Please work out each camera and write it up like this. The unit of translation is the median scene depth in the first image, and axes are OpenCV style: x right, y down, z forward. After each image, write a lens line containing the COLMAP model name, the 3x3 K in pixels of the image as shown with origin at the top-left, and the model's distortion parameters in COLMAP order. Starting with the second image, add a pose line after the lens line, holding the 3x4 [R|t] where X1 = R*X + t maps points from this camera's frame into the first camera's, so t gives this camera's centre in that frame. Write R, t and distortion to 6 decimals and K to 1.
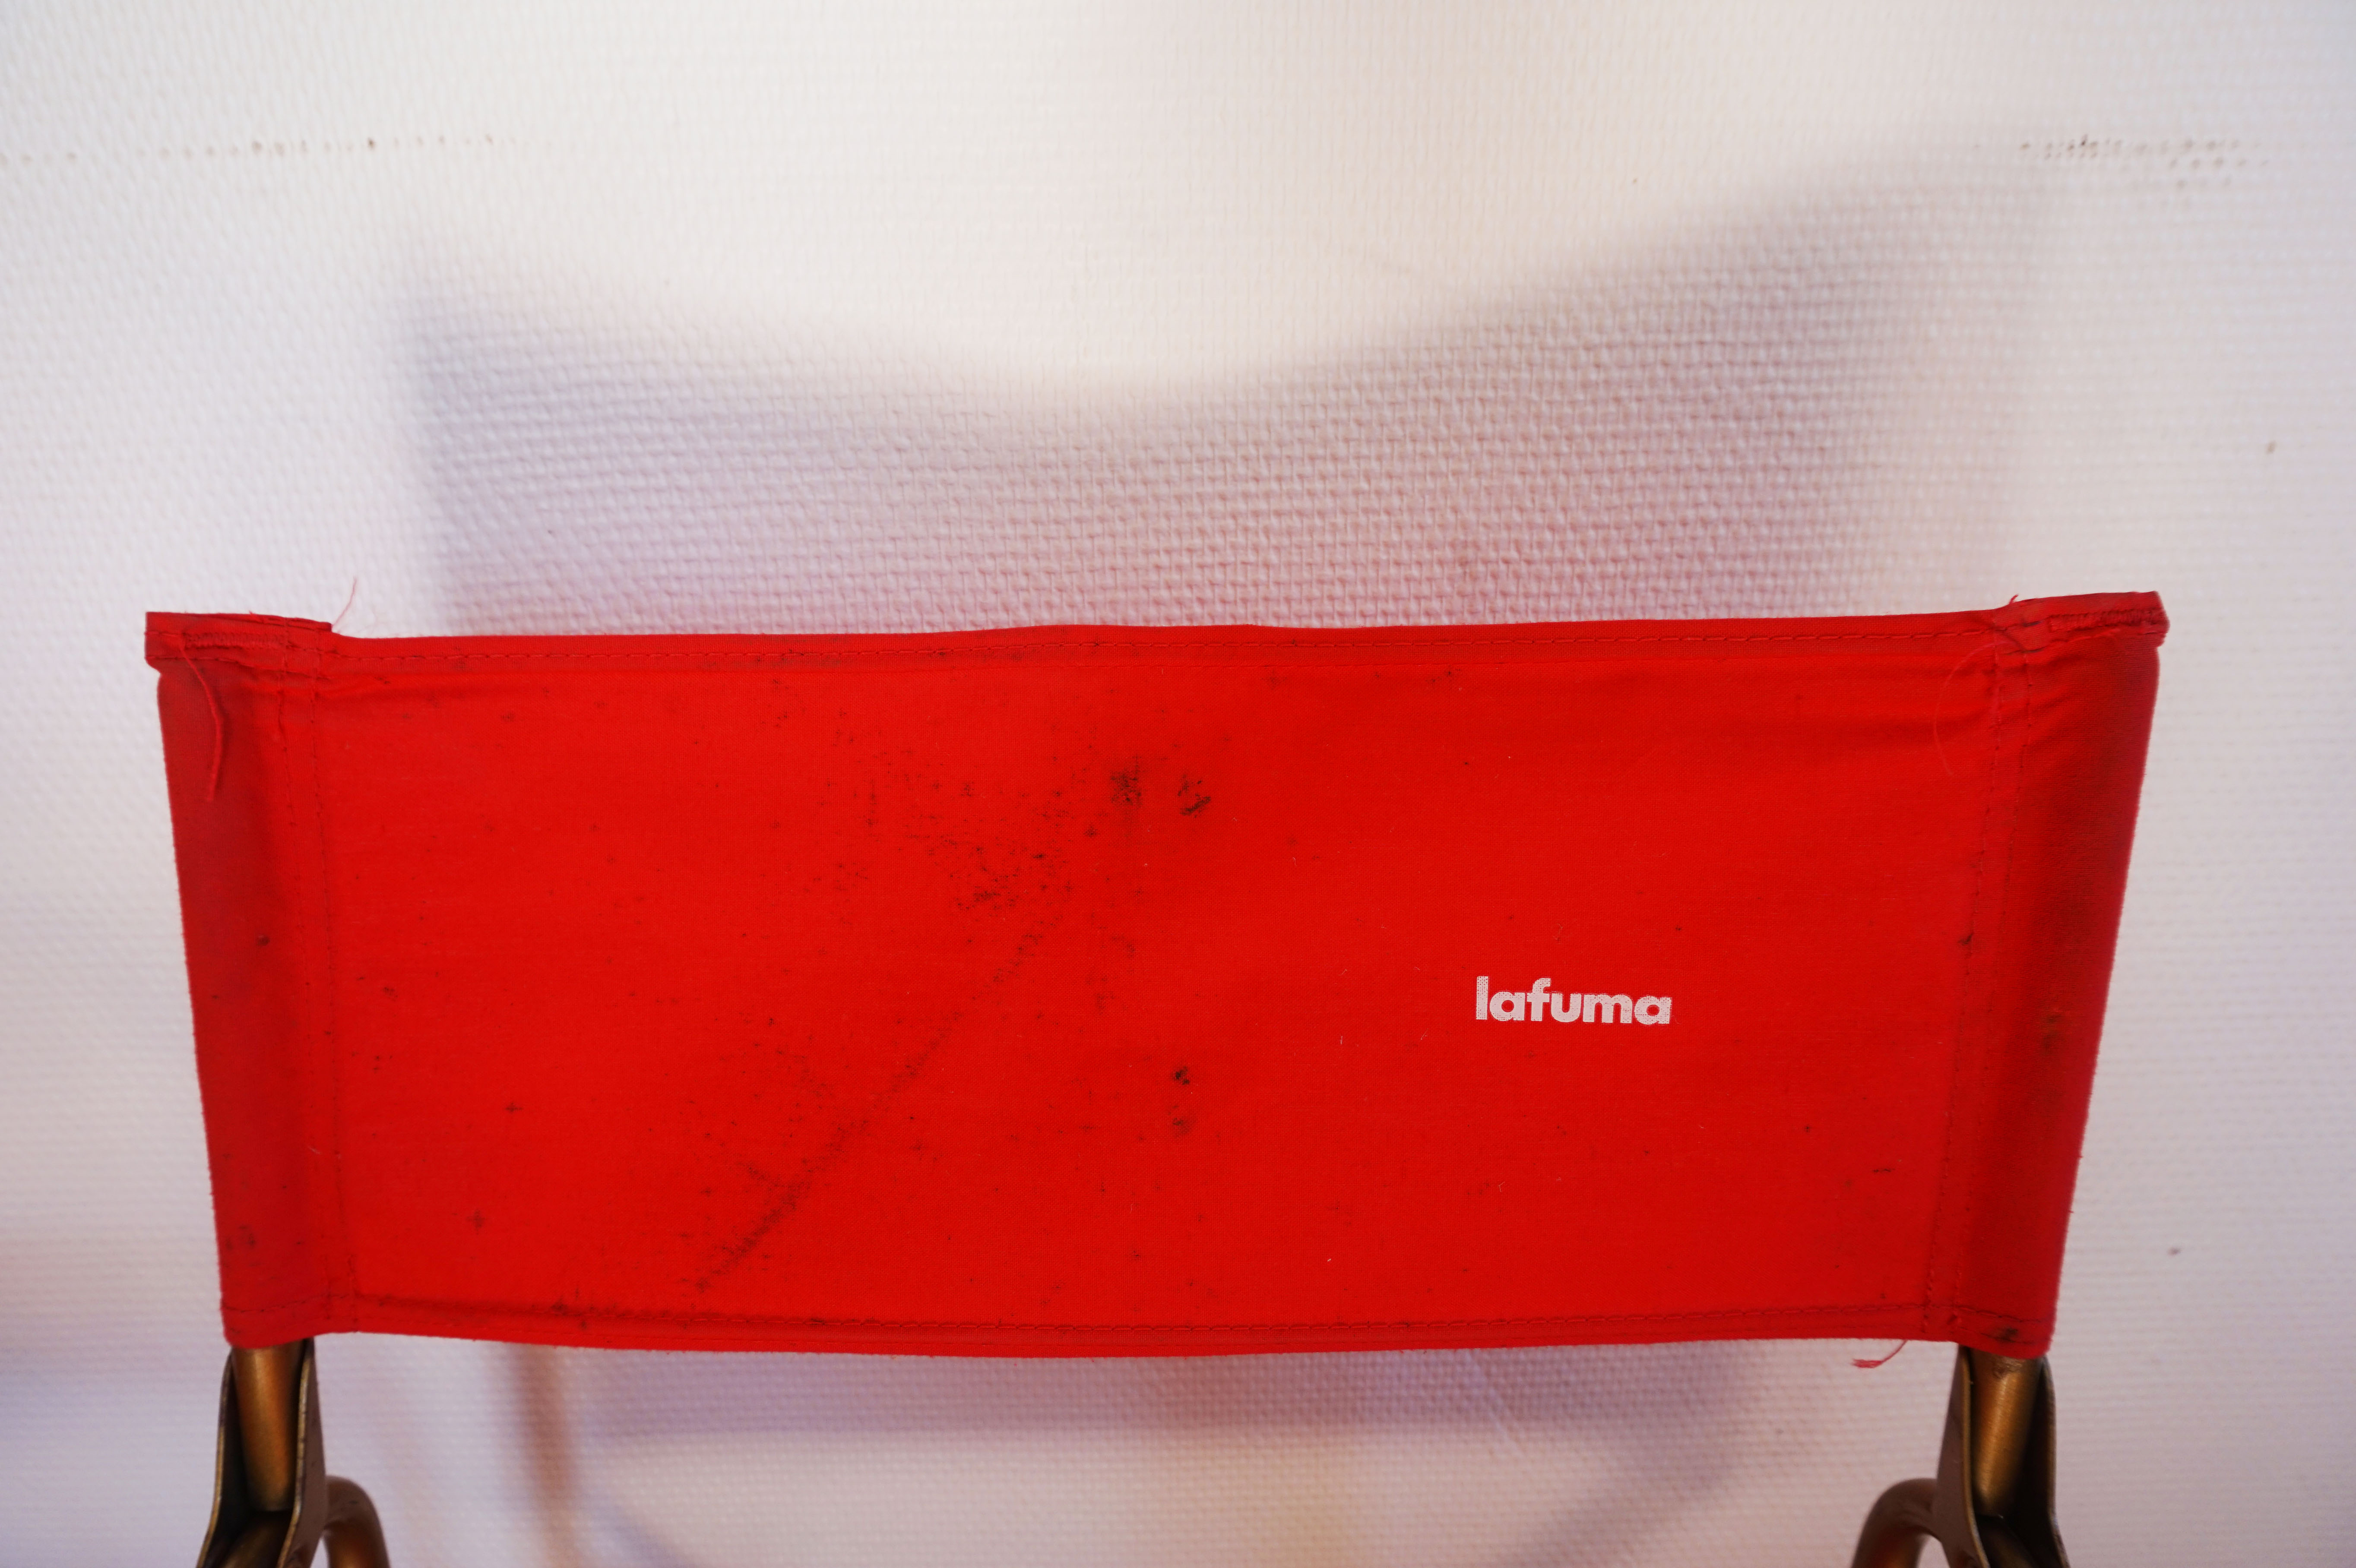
lens RADIAL K [[1621.6, 0, 1164.4], [0, 1621.6, 780.6], [0, 0, 1]] dist [-0.054324, 0.029774]
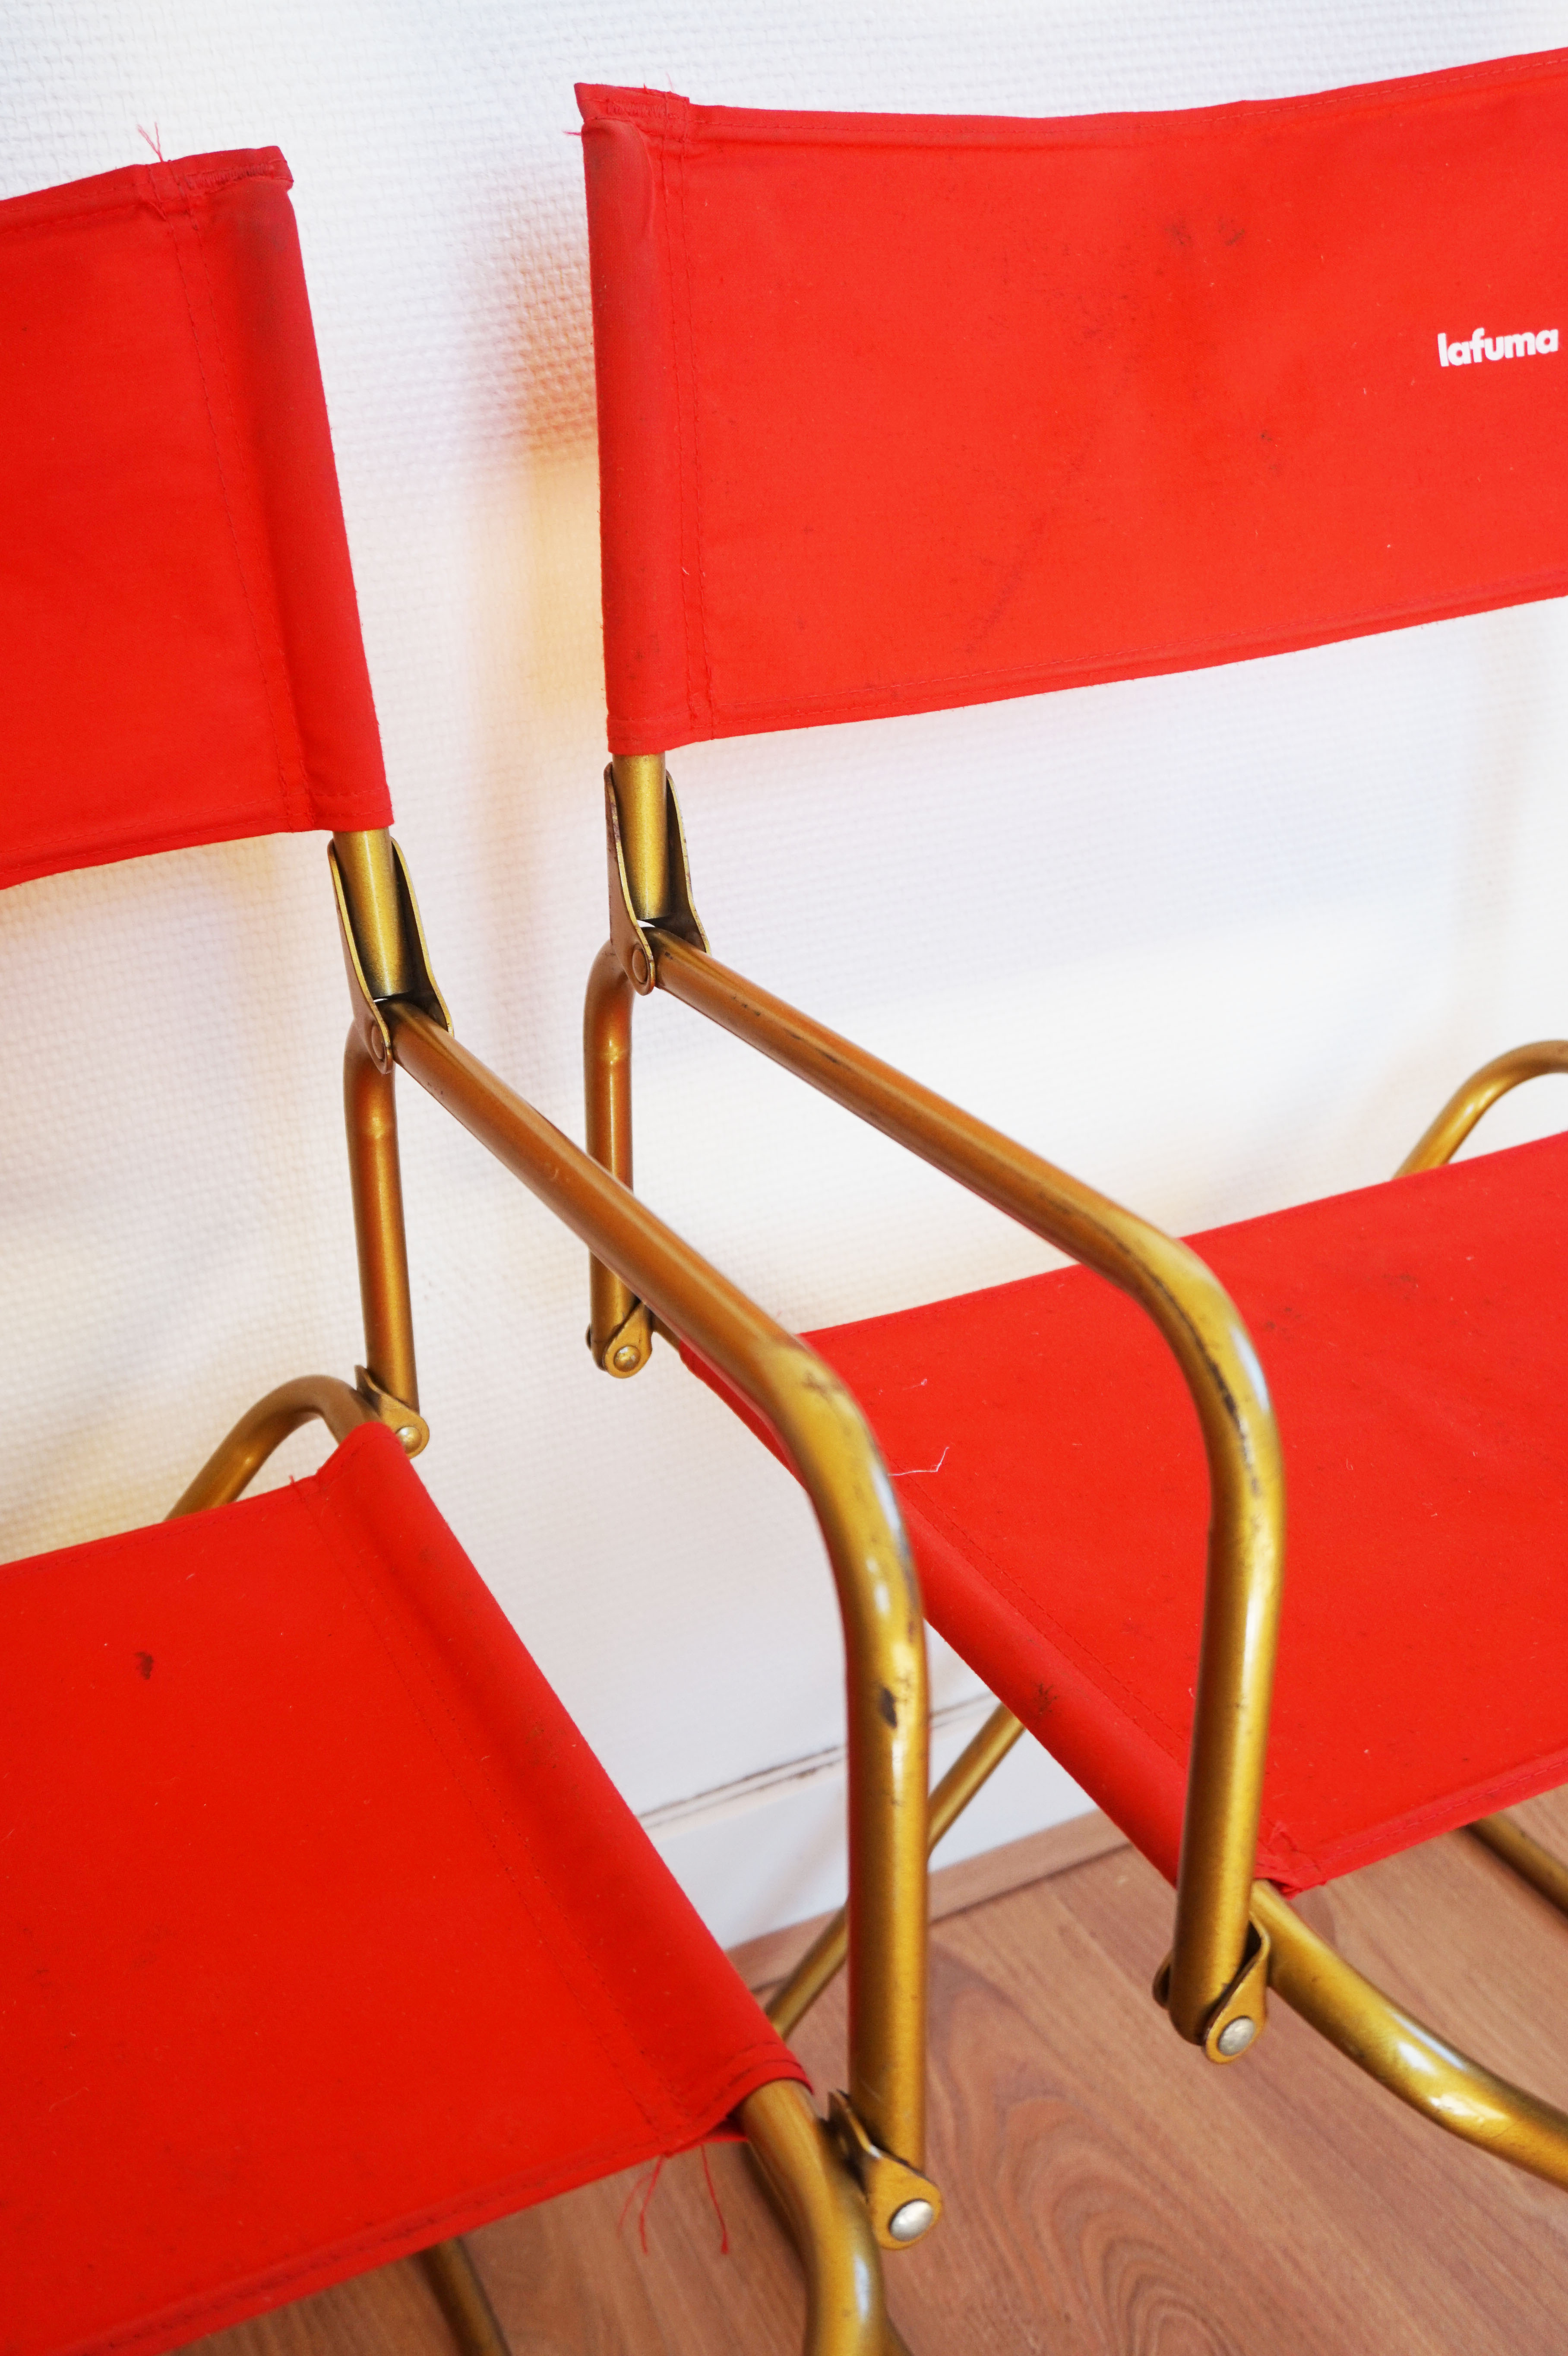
lens RADIAL K [[2326.2, 0, 782.6], [0, 2326.2, 1196.5], [0, 0, 1]] dist [-0.006718, 0.000000]
pose [[0.903937, -0.218215, 0.367805, -1.241750], [0.193126, 0.975626, 0.104193, 0.535281], [-0.381577, -0.023152, 0.924047, -0.682544]]
